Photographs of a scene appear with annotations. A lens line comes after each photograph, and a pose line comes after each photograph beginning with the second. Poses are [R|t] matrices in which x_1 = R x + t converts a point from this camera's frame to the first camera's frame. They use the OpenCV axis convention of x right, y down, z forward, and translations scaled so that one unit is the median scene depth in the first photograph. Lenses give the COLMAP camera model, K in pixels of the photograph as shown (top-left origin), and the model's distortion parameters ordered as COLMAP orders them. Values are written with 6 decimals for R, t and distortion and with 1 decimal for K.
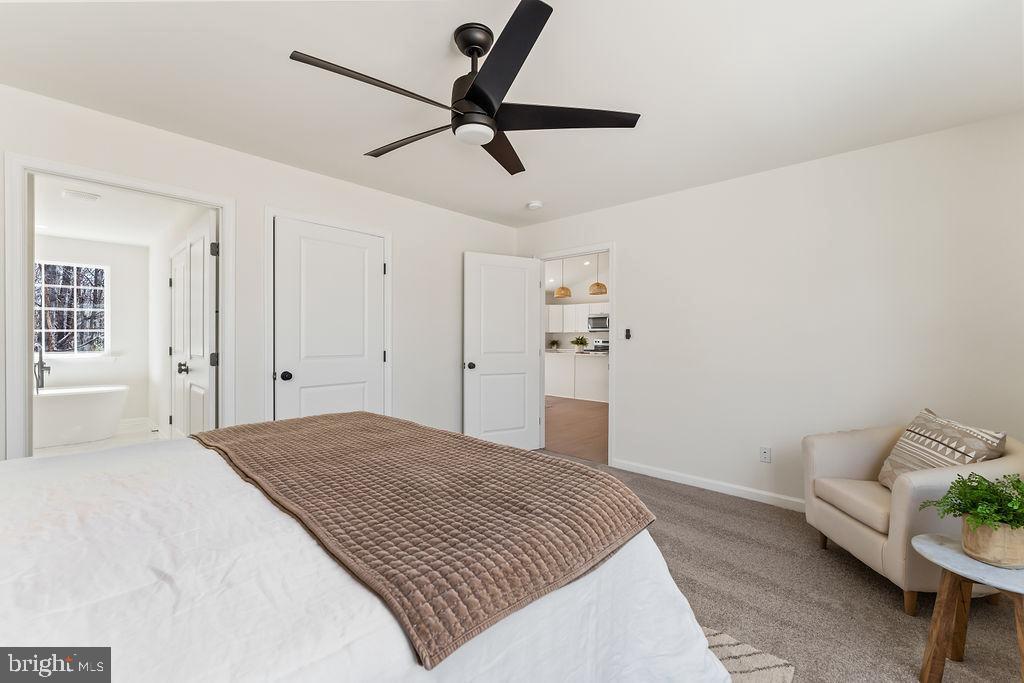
lens RADIAL K [[422.3, 0, 512.0], [0, 422.3, 341.5], [0, 0, 1]] dist [-0.000117, 0.000036]
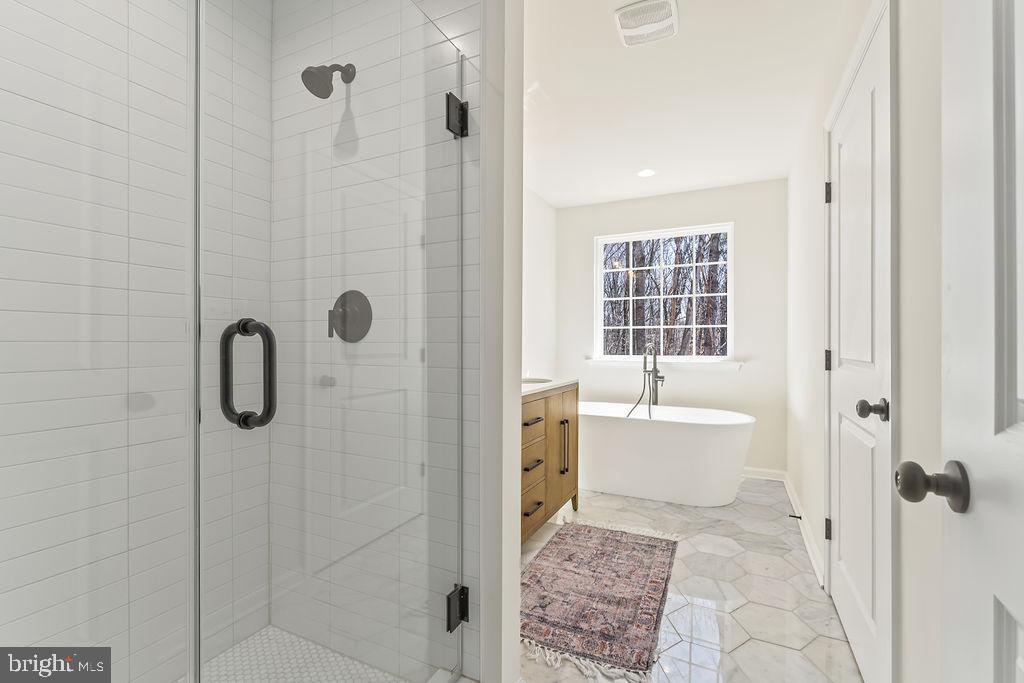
lens RADIAL K [[446.1, 0, 515.8], [0, 446.1, 341.3], [0, 0, 1]] dist [-0.000248, 0.000044]
pose [[0.292568, -0.007141, -0.956218, -0.449805], [-0.005662, 0.999942, -0.009199, 0.009631], [0.956228, 0.008105, 0.292511, 0.543134]]
